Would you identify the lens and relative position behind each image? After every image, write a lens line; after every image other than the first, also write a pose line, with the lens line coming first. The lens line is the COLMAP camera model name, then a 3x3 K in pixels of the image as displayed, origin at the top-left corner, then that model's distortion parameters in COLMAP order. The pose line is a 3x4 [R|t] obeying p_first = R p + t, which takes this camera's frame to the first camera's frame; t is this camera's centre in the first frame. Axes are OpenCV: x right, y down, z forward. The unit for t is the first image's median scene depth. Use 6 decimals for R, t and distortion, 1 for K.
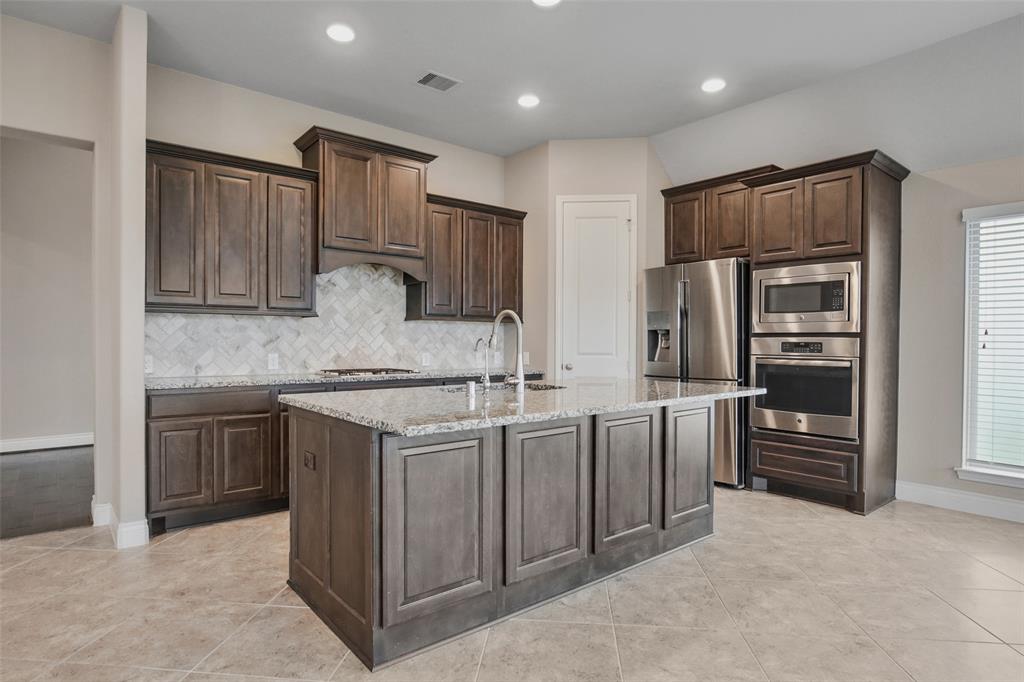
lens RADIAL K [[564.0, 0, 511.1], [0, 564.0, 346.3], [0, 0, 1]] dist [-0.013462, 0.001189]
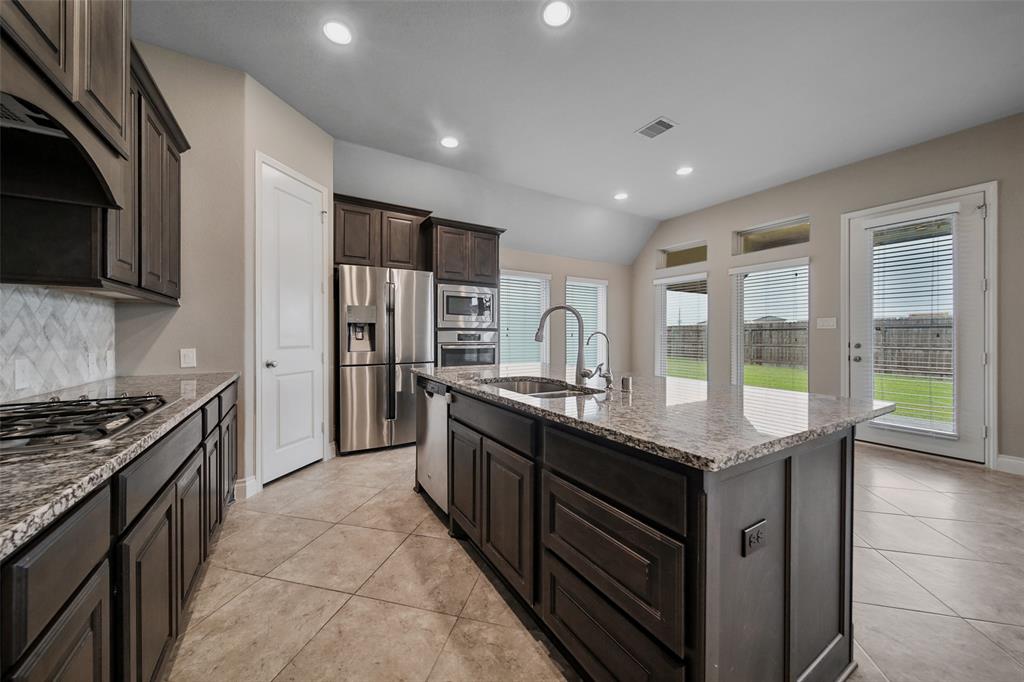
lens RADIAL K [[365.7, 0, 509.2], [0, 365.7, 333.5], [0, 0, 1]] dist [0.005086, -0.001519]
pose [[0.141457, -0.001675, 0.989943, -0.474471], [0.003952, 0.999992, 0.001127, -0.009389], [-0.989937, 0.003753, 0.141462, 0.713134]]
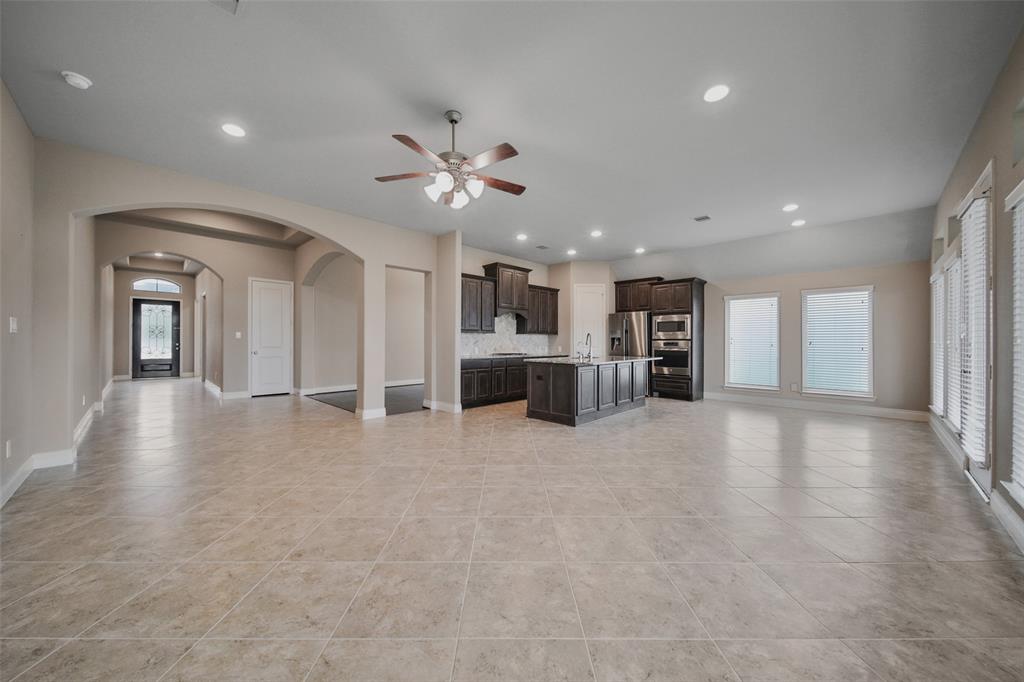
lens RADIAL K [[365.7, 0, 503.7], [0, 365.7, 337.8], [0, 0, 1]] dist [0.005086, -0.001519]
pose [[0.995628, -0.001914, 0.093385, -0.472197], [0.003407, 0.999869, -0.015825, -0.003839], [-0.093342, 0.016074, 0.995504, -0.725771]]
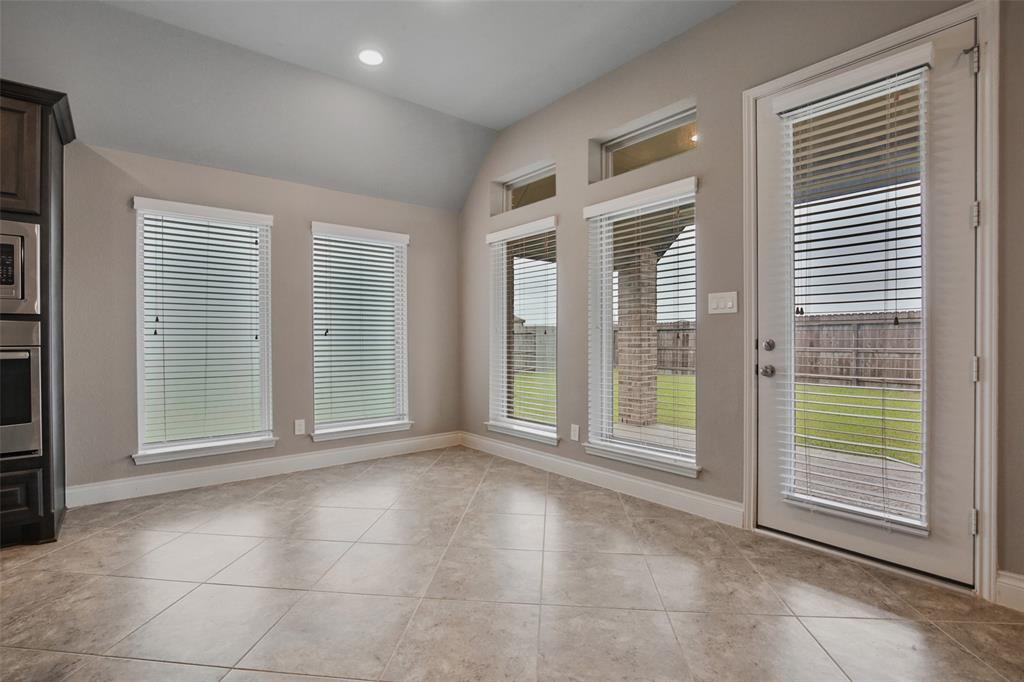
lens RADIAL K [[478.9, 0, 503.7], [0, 478.9, 341.7], [0, 0, 1]] dist [-0.029847, 0.003265]
pose [[-0.010460, -0.014642, 0.999838, -0.038944], [0.009148, 0.999850, 0.014738, 0.008852], [-0.999903, 0.009301, -0.010324, 0.320683]]
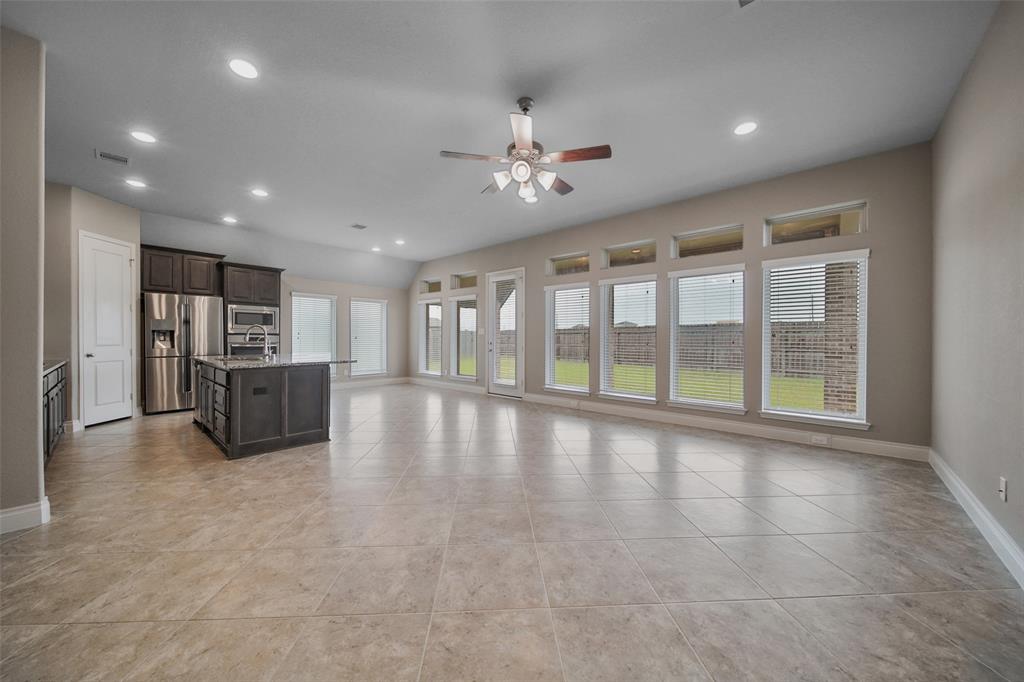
lens RADIAL K [[365.7, 0, 512.7], [0, 365.7, 338.0], [0, 0, 1]] dist [0.005086, -0.001519]
pose [[-0.156217, -0.007079, 0.987697, -1.189670], [0.002600, 0.999968, 0.007578, -0.012921], [-0.987719, 0.003752, -0.156193, 0.133145]]
